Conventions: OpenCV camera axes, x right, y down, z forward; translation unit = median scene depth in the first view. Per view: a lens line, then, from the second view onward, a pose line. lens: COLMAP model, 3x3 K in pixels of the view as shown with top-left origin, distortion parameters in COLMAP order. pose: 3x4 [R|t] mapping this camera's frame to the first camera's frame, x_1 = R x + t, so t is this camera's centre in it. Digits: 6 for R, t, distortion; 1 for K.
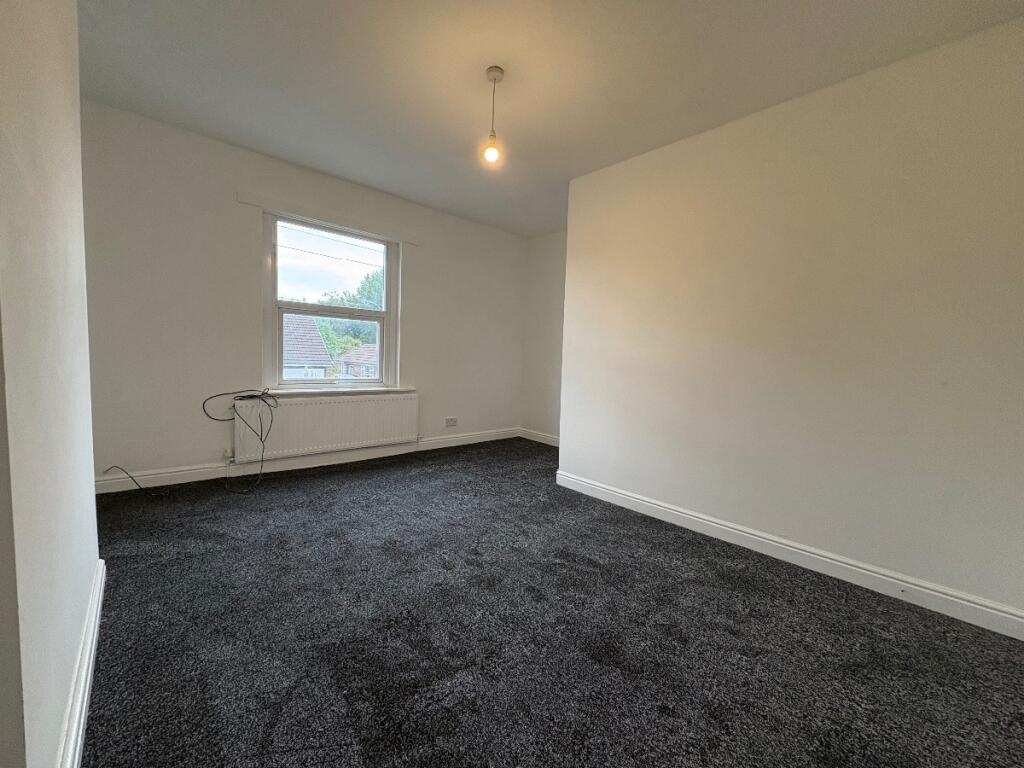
lens RADIAL K [[409.1, 0, 512.0], [0, 409.1, 384.0], [0, 0, 1]] dist [-0.000852, 0.000020]
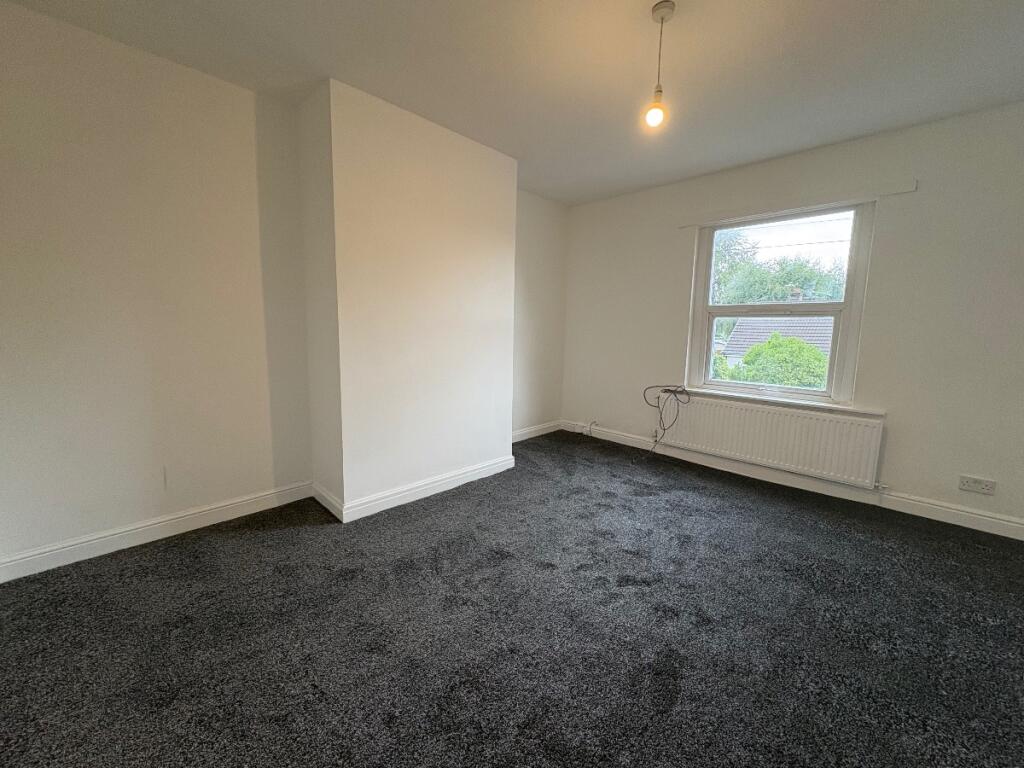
lens RADIAL K [[409.1, 0, 512.0], [0, 409.1, 384.0], [0, 0, 1]] dist [-0.000852, 0.000020]
pose [[0.045838, 0.092318, -0.994674, 0.512631], [-0.090481, 0.992011, 0.087901, -0.050925], [0.994843, 0.085970, 0.053824, 0.460866]]
